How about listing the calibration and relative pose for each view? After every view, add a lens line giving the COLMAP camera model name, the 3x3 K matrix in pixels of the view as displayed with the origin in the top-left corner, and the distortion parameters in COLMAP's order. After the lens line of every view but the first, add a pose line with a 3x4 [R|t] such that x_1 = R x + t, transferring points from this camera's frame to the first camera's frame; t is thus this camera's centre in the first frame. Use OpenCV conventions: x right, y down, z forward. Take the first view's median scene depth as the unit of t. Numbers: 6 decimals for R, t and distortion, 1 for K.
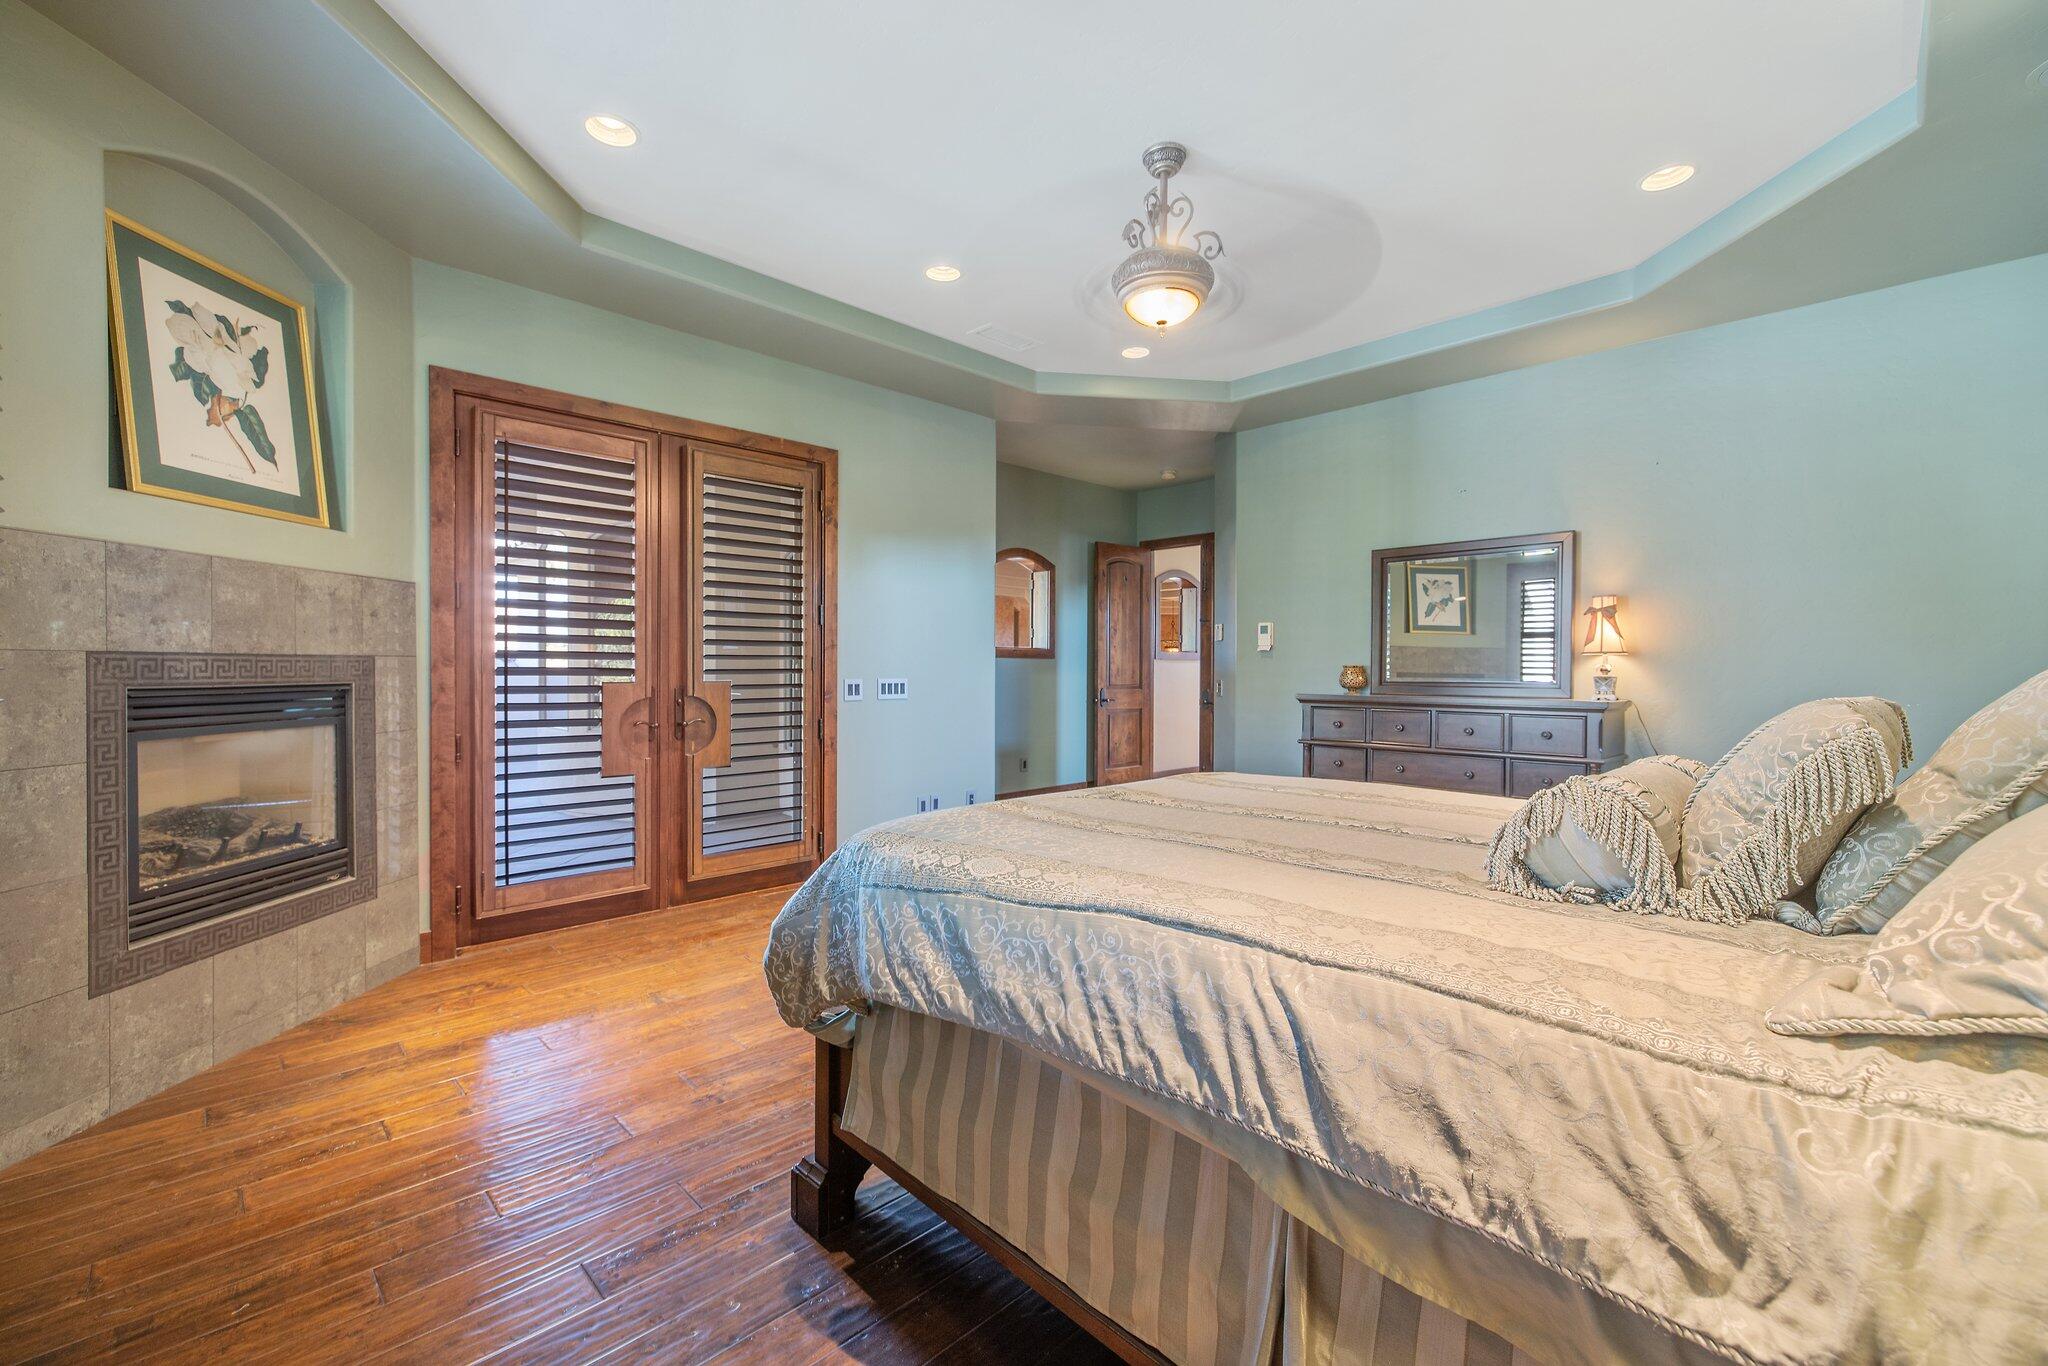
lens RADIAL K [[859.9, 0, 1025.5], [0, 859.9, 677.3], [0, 0, 1]] dist [0.004221, -0.001335]
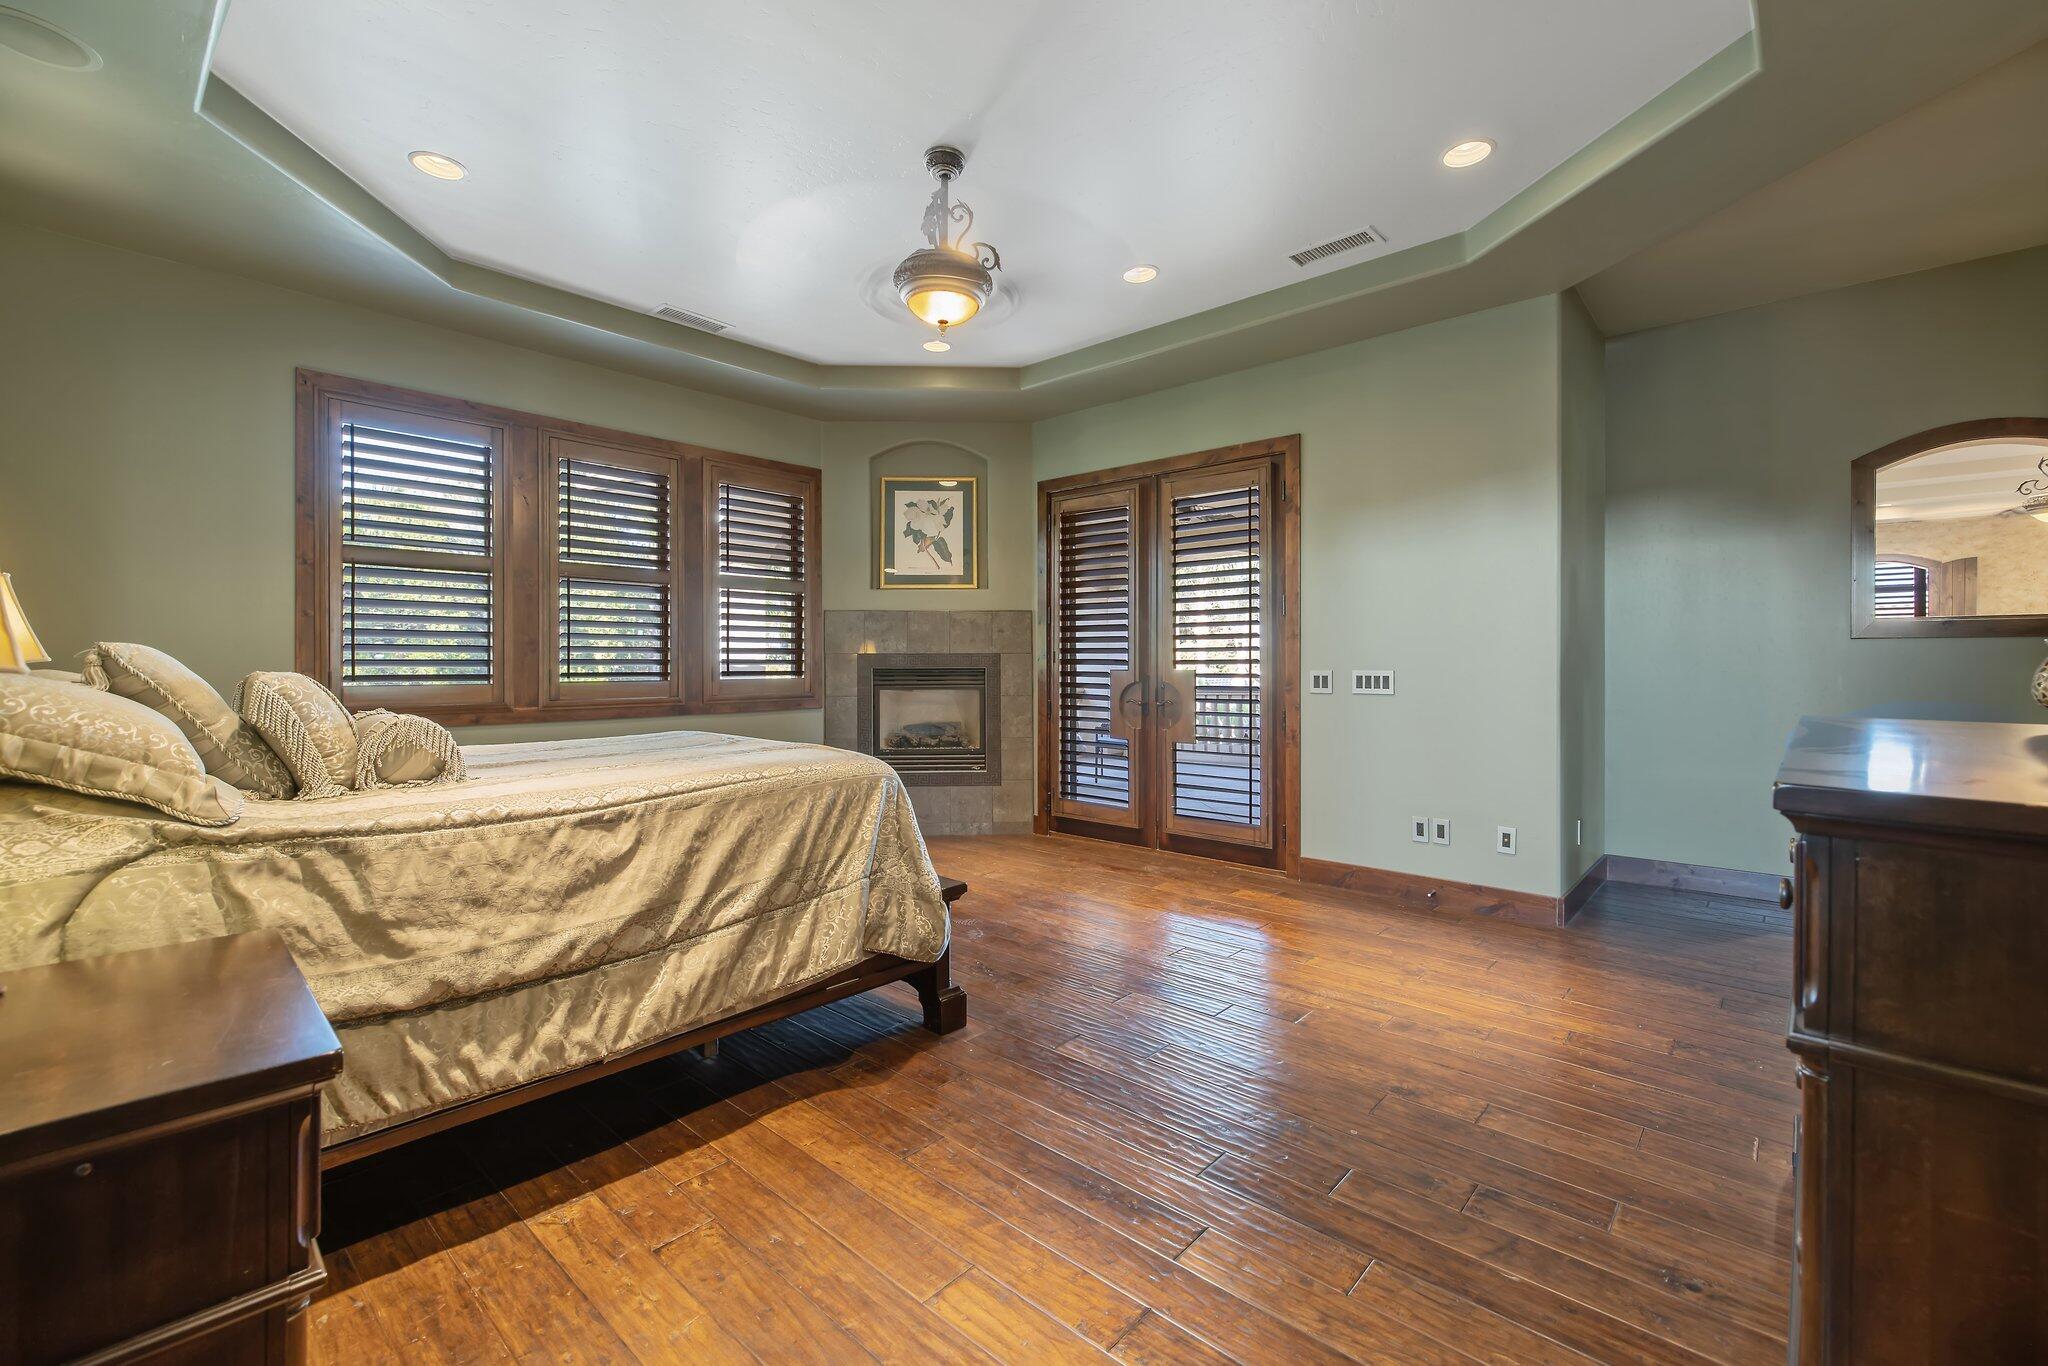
lens RADIAL K [[859.9, 0, 1026.9], [0, 859.9, 673.3], [0, 0, 1]] dist [0.004221, -0.001335]
pose [[0.060530, 0.003833, -0.998159, 1.116049], [-0.014056, 0.999897, 0.002988, 0.010943], [0.998067, 0.013849, 0.060578, 0.974756]]
